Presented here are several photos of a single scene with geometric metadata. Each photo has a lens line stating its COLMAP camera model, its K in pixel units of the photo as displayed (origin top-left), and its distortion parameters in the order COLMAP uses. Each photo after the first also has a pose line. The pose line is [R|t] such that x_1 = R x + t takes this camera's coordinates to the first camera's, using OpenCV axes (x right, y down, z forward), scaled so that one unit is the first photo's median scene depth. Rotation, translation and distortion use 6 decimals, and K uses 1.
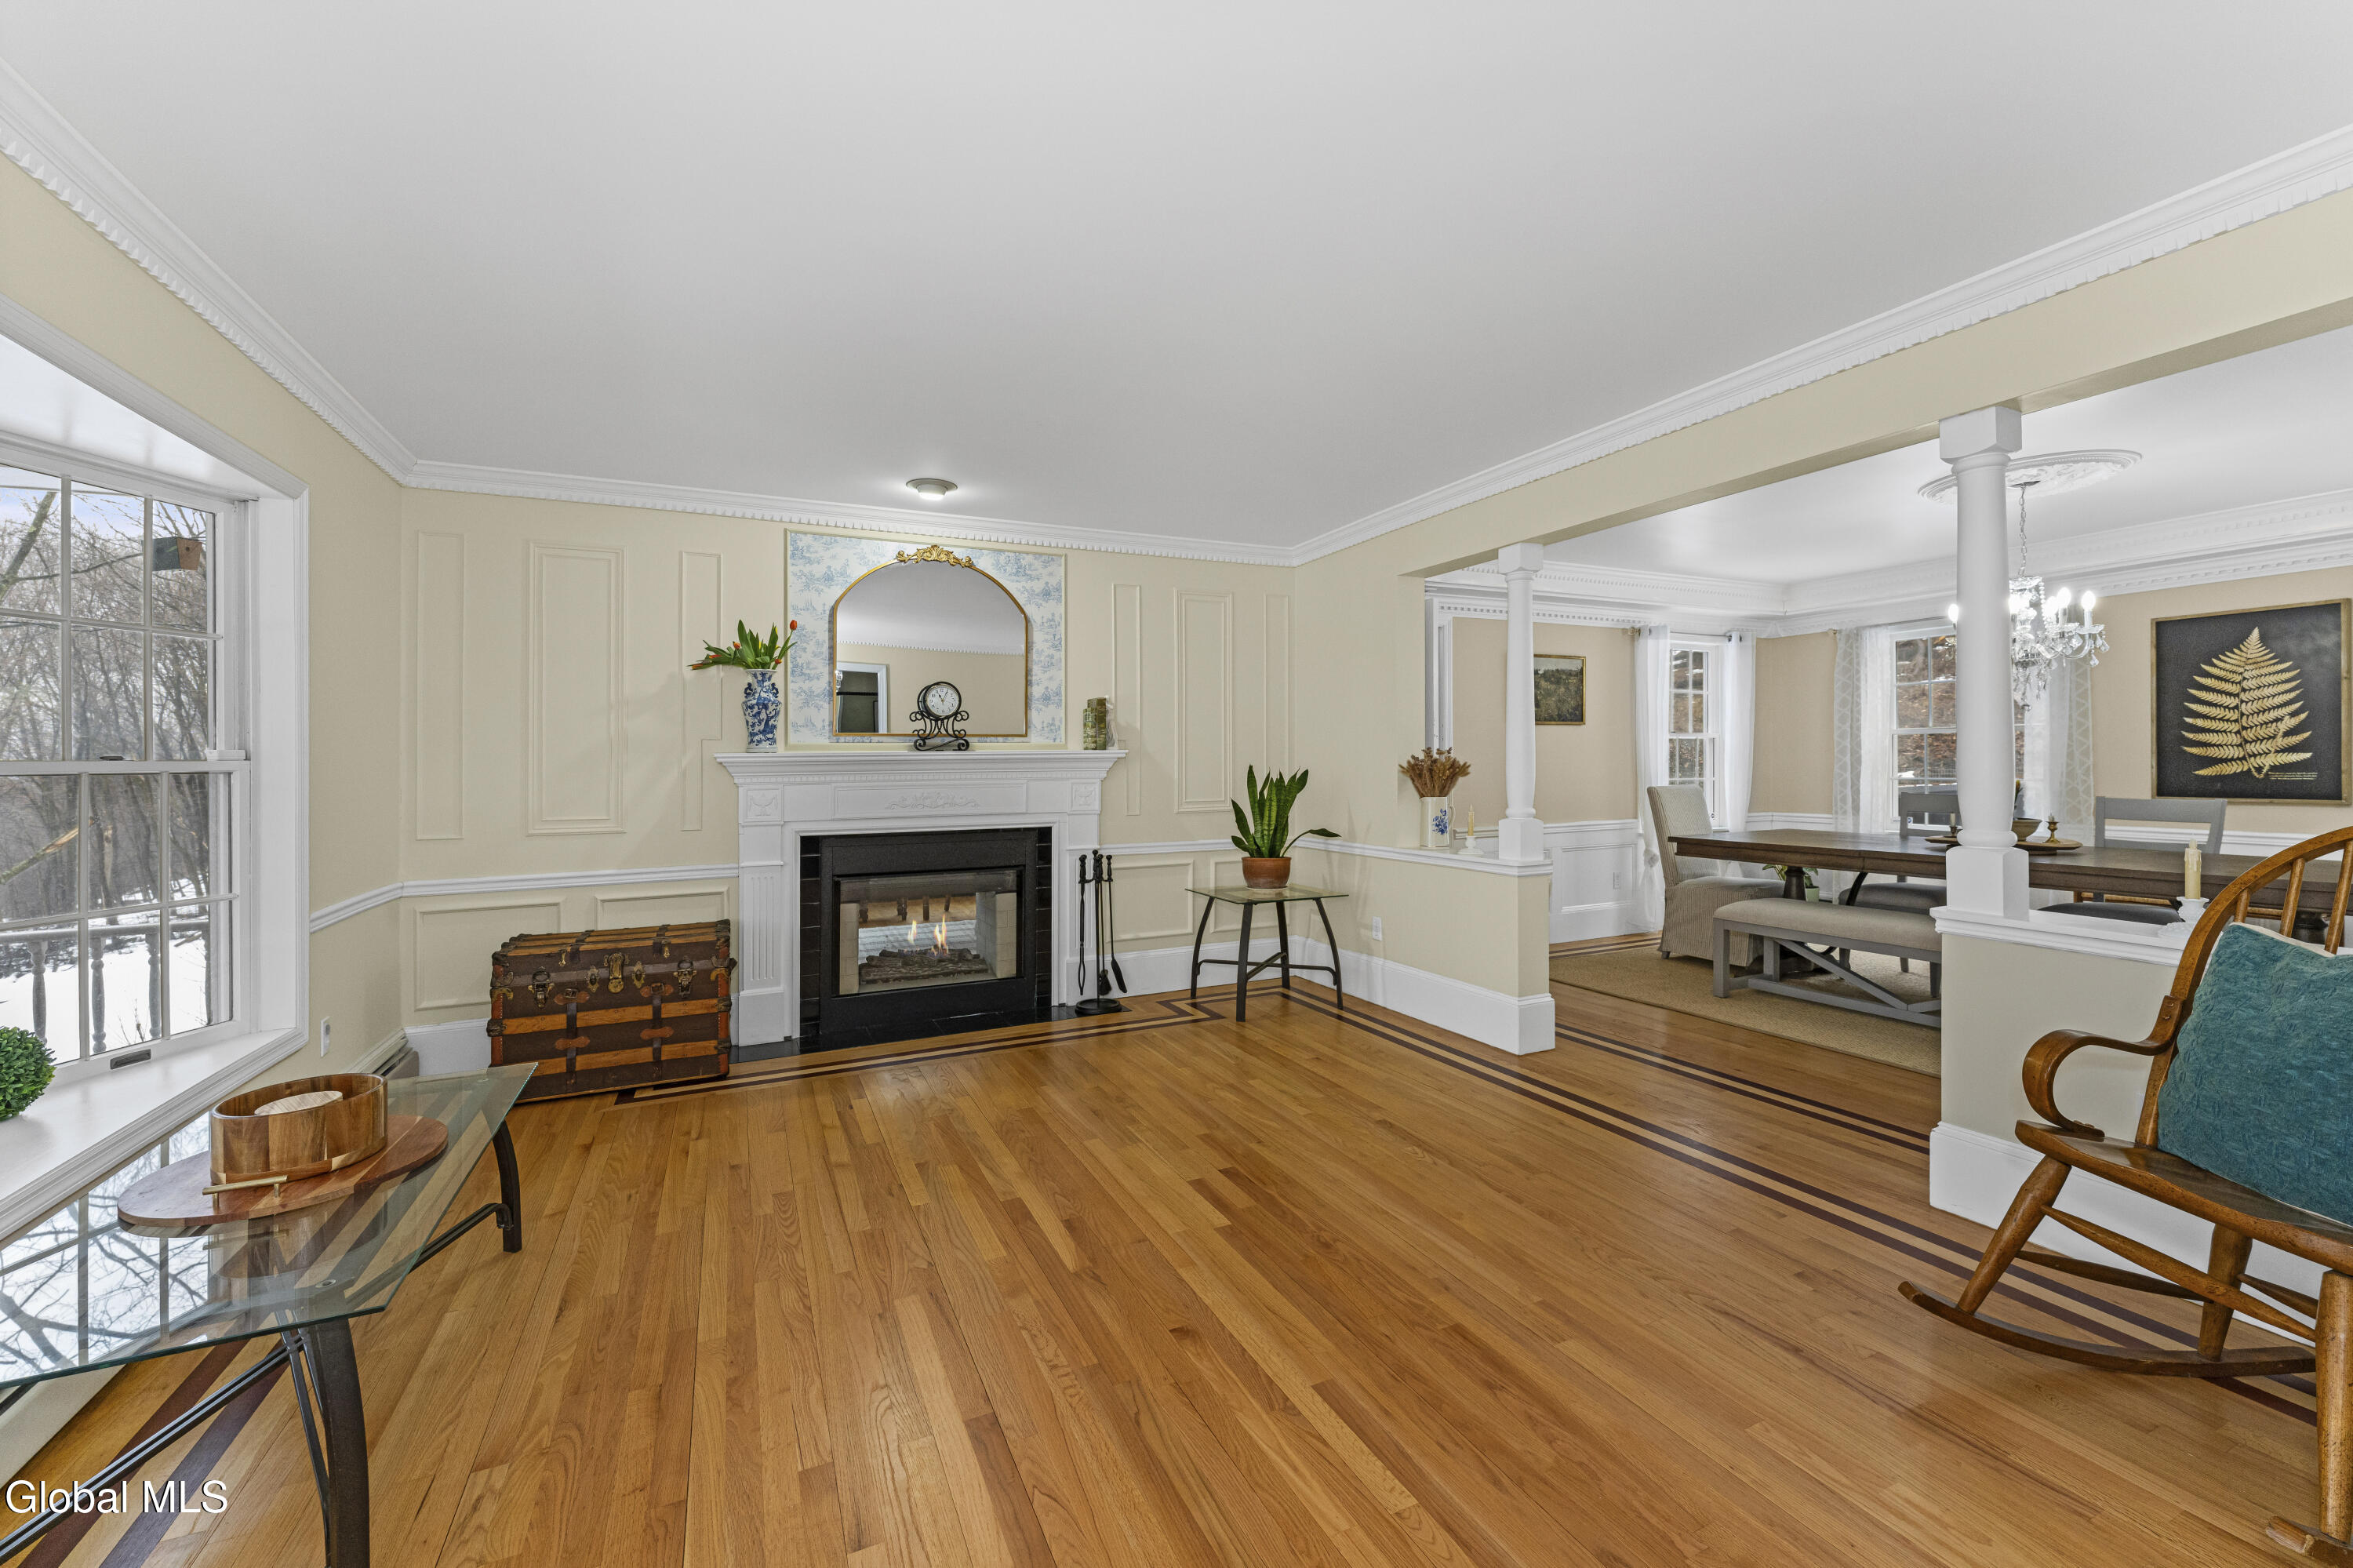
lens RADIAL K [[940.8, 0, 1178.5], [0, 940.8, 770.6], [0, 0, 1]] dist [0.000259, 0.000165]
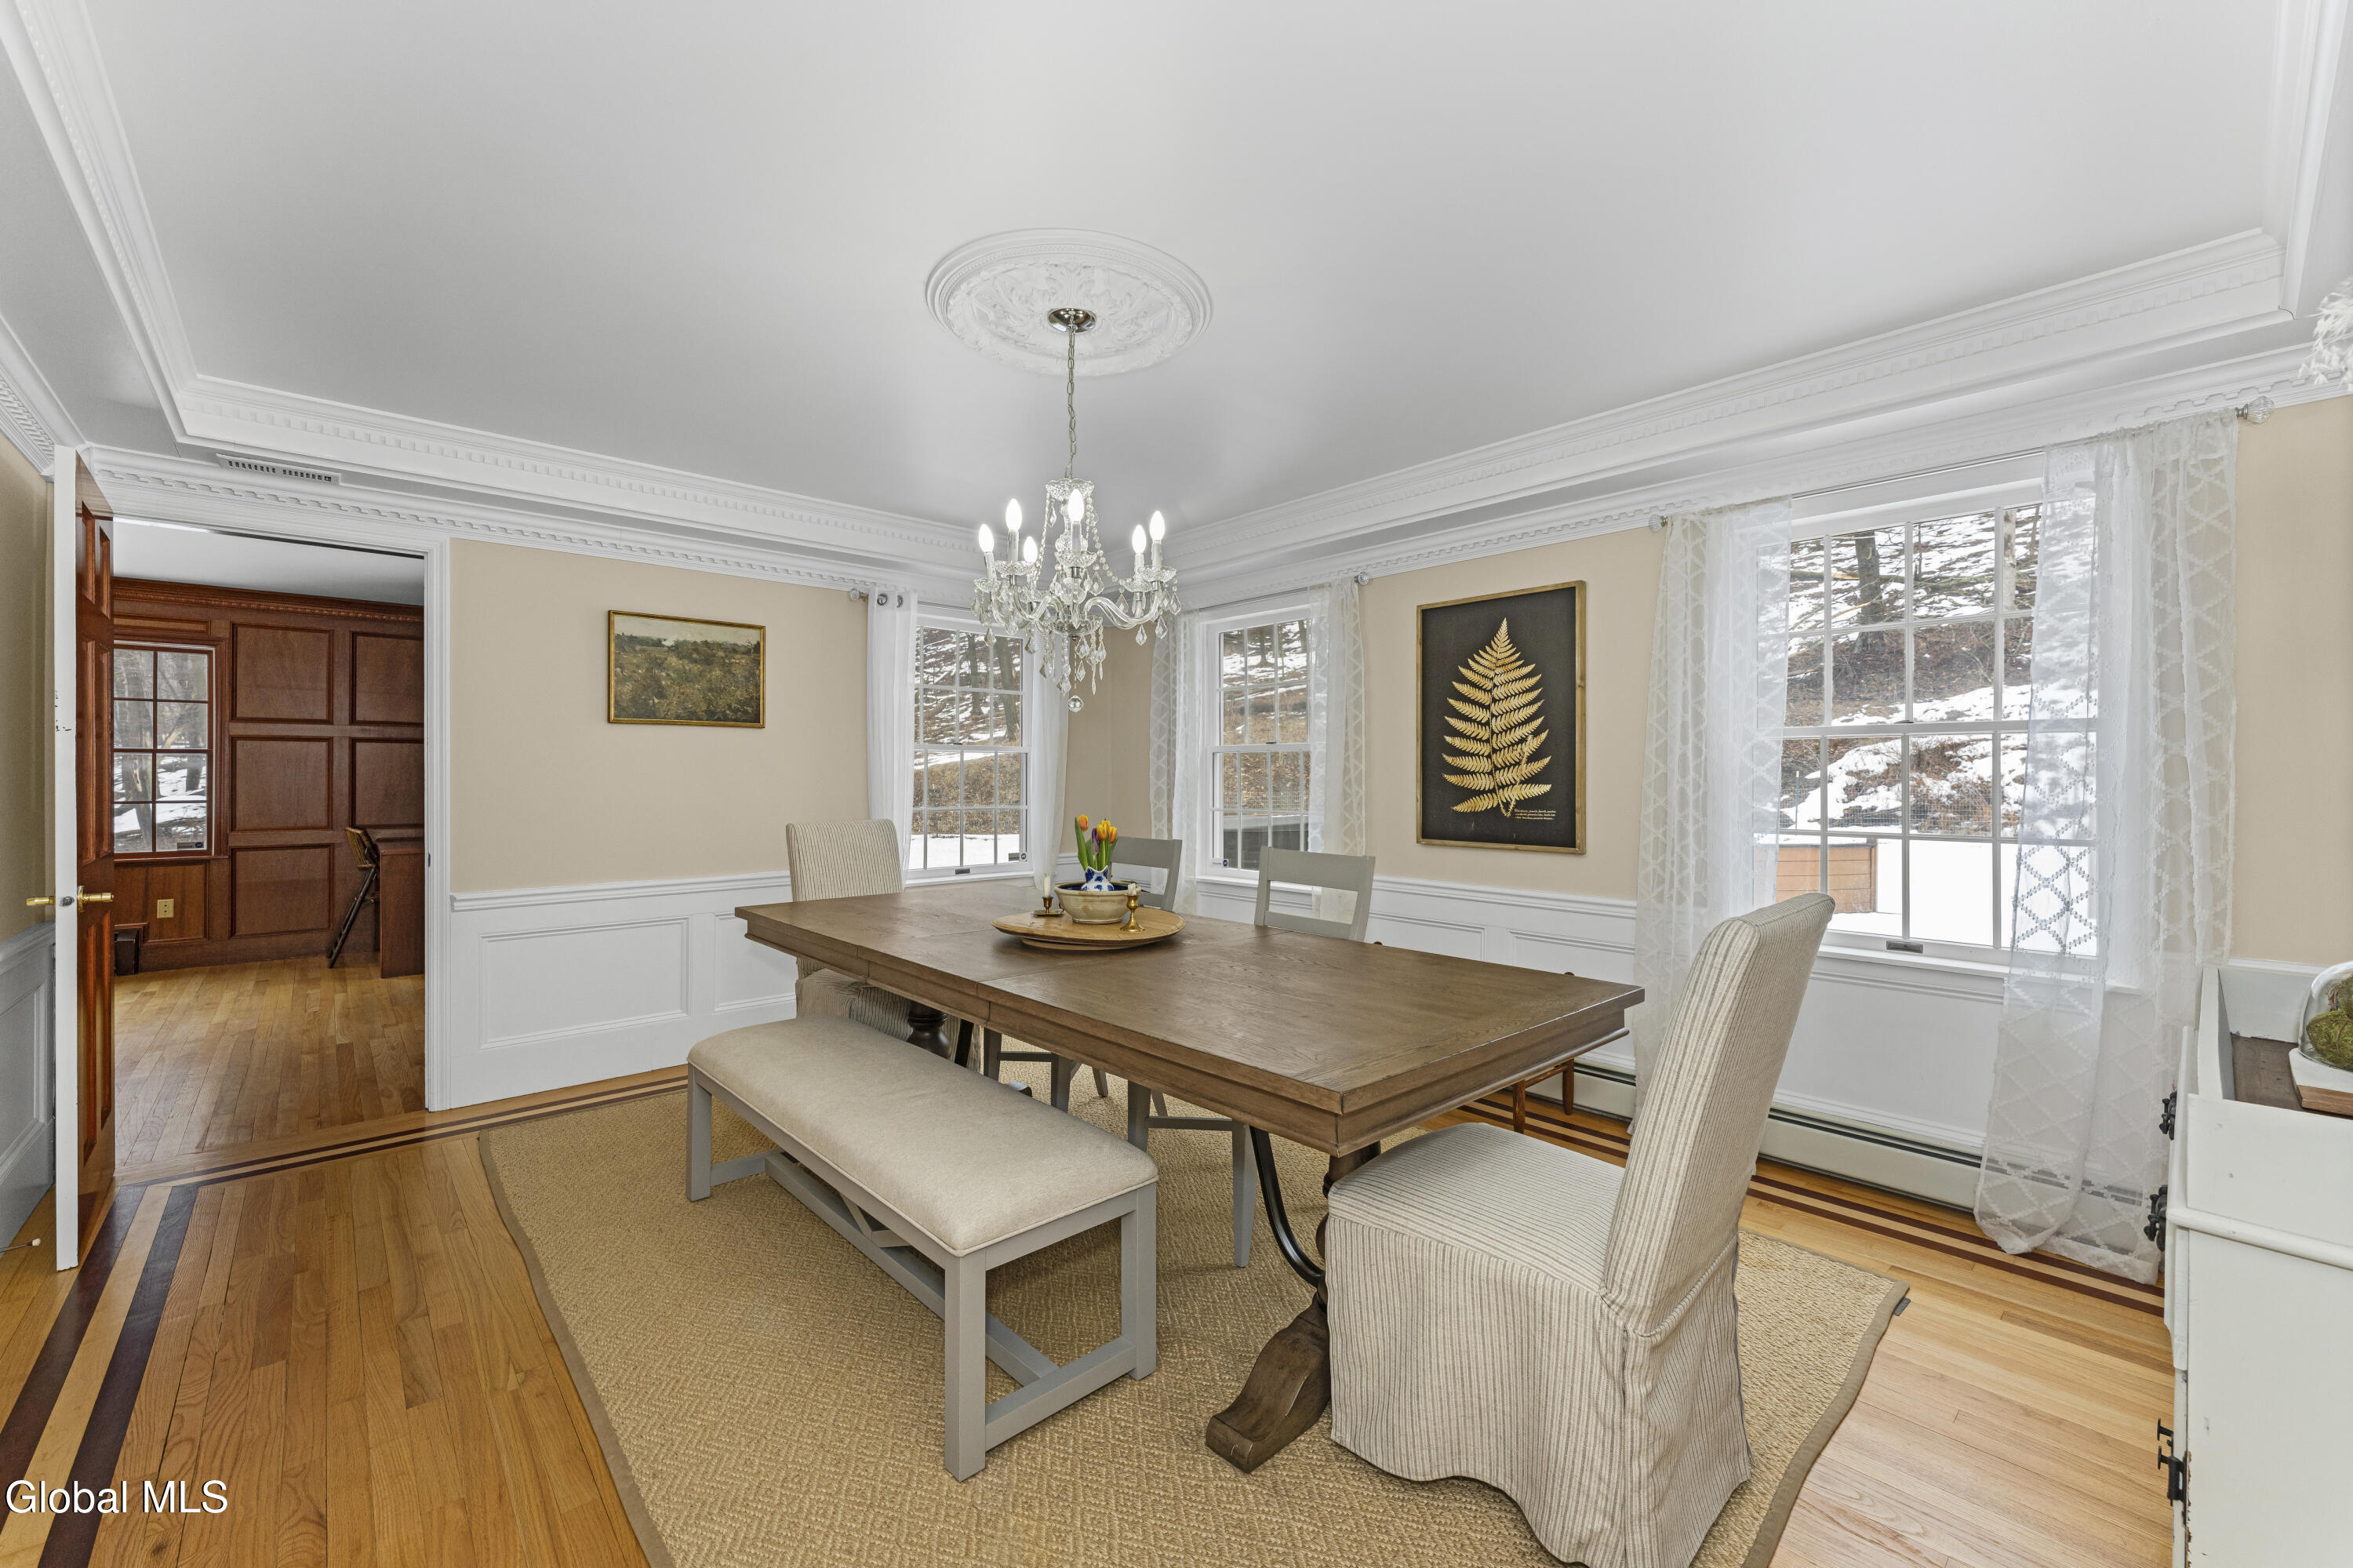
lens RADIAL K [[940.8, 0, 1165.2], [0, 940.8, 785.0], [0, 0, 1]] dist [0.000259, 0.000165]
pose [[0.955587, 0.010780, 0.294513, 0.645457], [-0.011482, 0.999934, 0.000654, -0.014709], [-0.294487, -0.004006, 0.955647, 0.346713]]
